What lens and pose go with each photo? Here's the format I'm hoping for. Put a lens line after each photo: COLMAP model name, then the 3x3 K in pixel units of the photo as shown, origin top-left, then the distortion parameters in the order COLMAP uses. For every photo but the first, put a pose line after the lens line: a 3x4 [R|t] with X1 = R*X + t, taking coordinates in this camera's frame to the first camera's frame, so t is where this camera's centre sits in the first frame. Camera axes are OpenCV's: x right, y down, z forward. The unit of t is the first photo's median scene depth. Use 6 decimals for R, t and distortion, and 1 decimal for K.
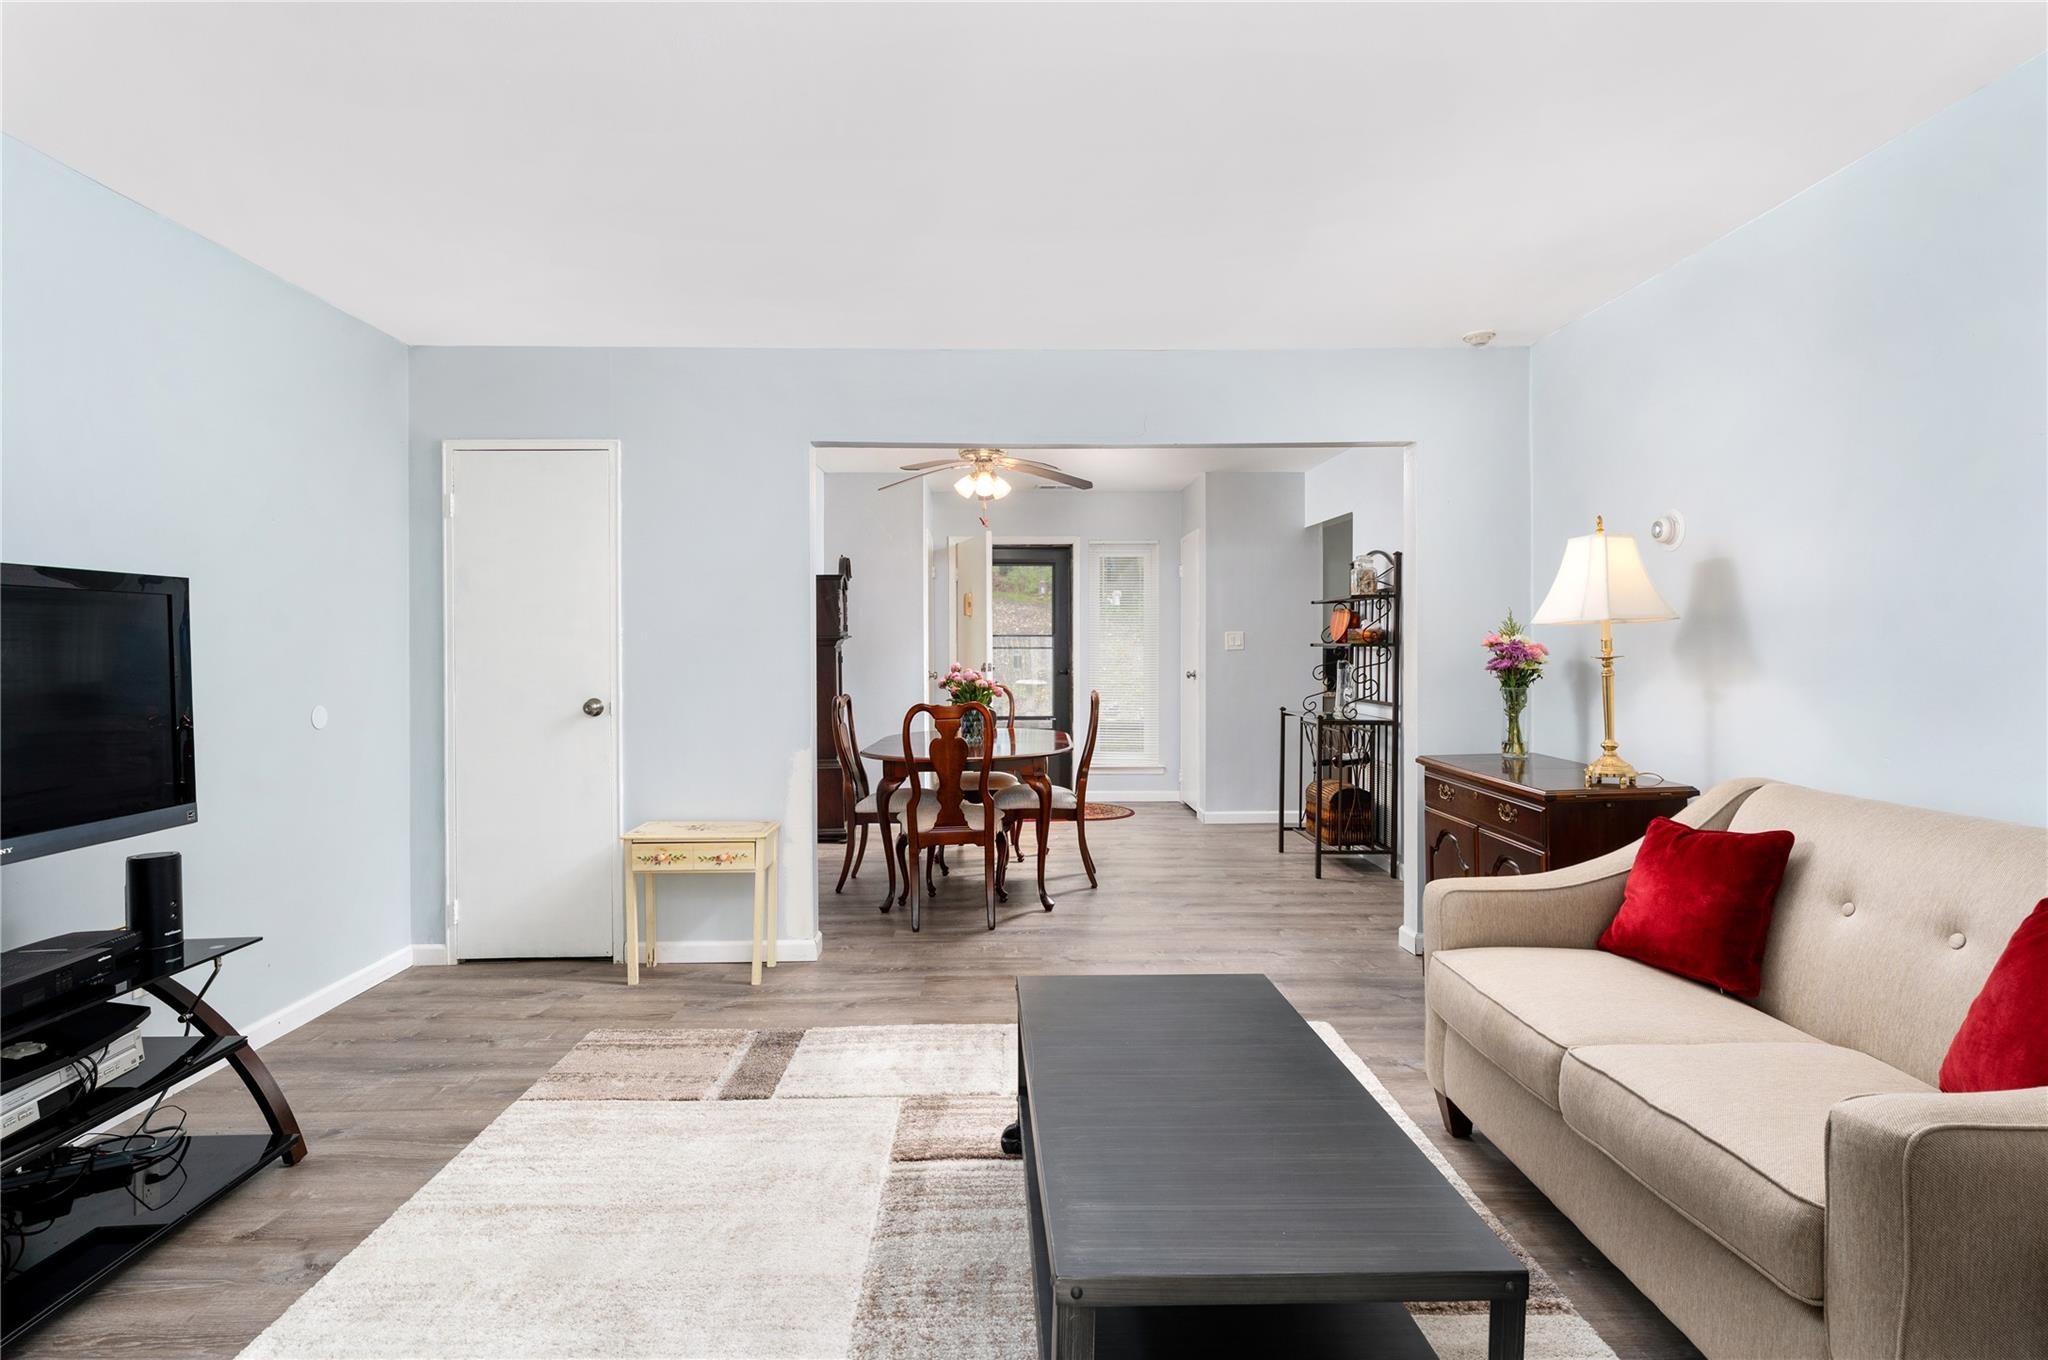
lens RADIAL K [[1016.4, 0, 1029.2], [0, 1016.4, 675.4], [0, 0, 1]] dist [-0.008822, 0.001258]
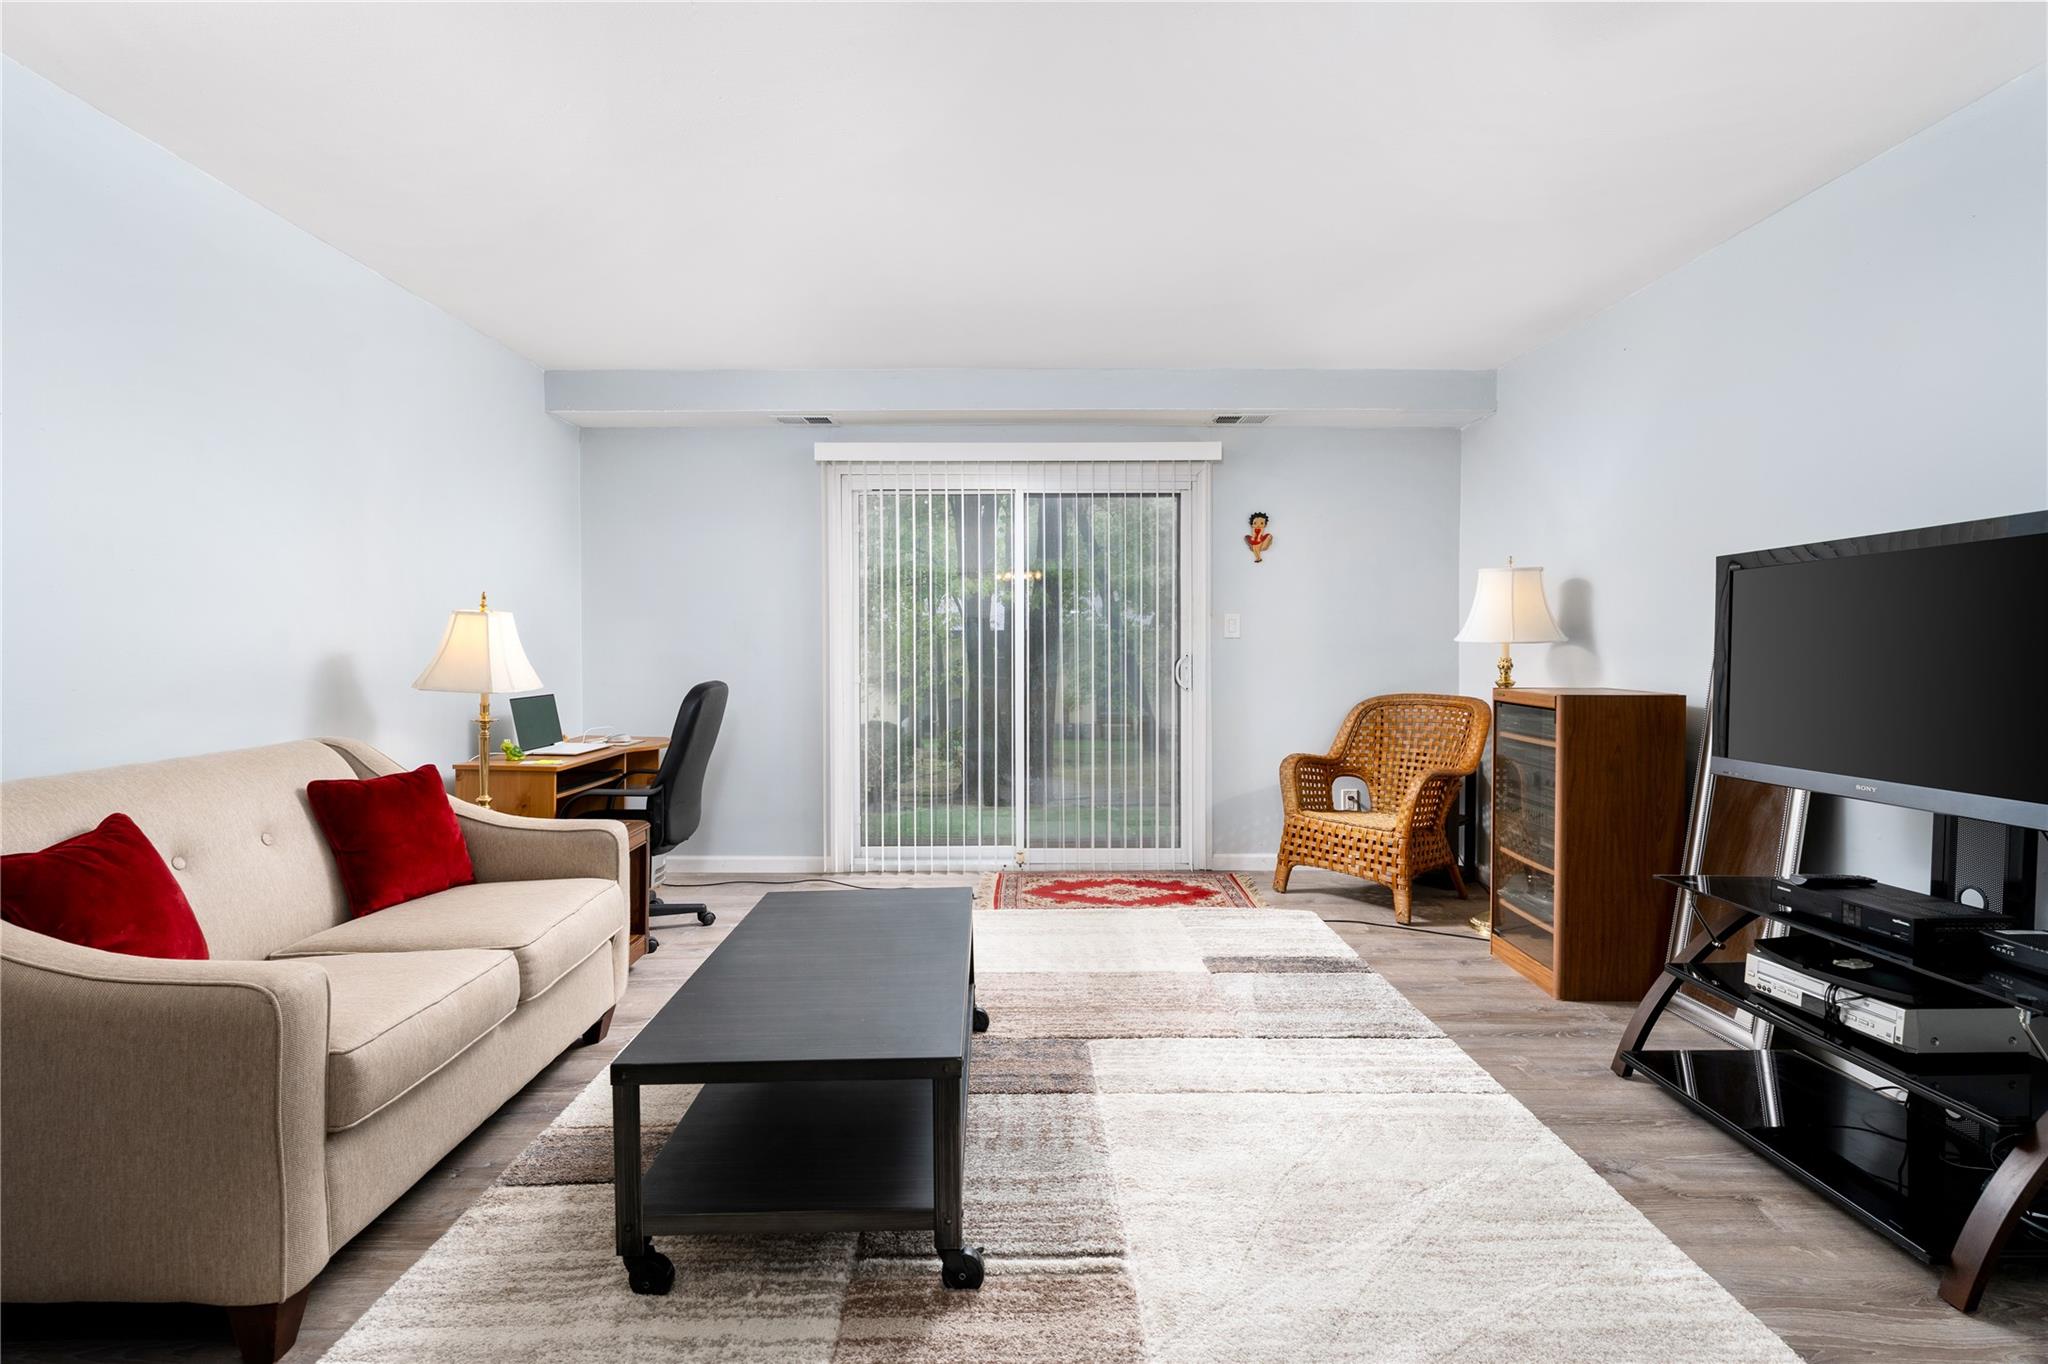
lens RADIAL K [[1016.4, 0, 1001.8], [0, 1016.4, 653.2], [0, 0, 1]] dist [-0.008822, 0.001258]
pose [[-0.999538, 0.002649, 0.030288, -0.073080], [0.003554, 0.999548, 0.029861, -0.013532], [-0.030195, 0.029955, -0.999095, 2.020168]]
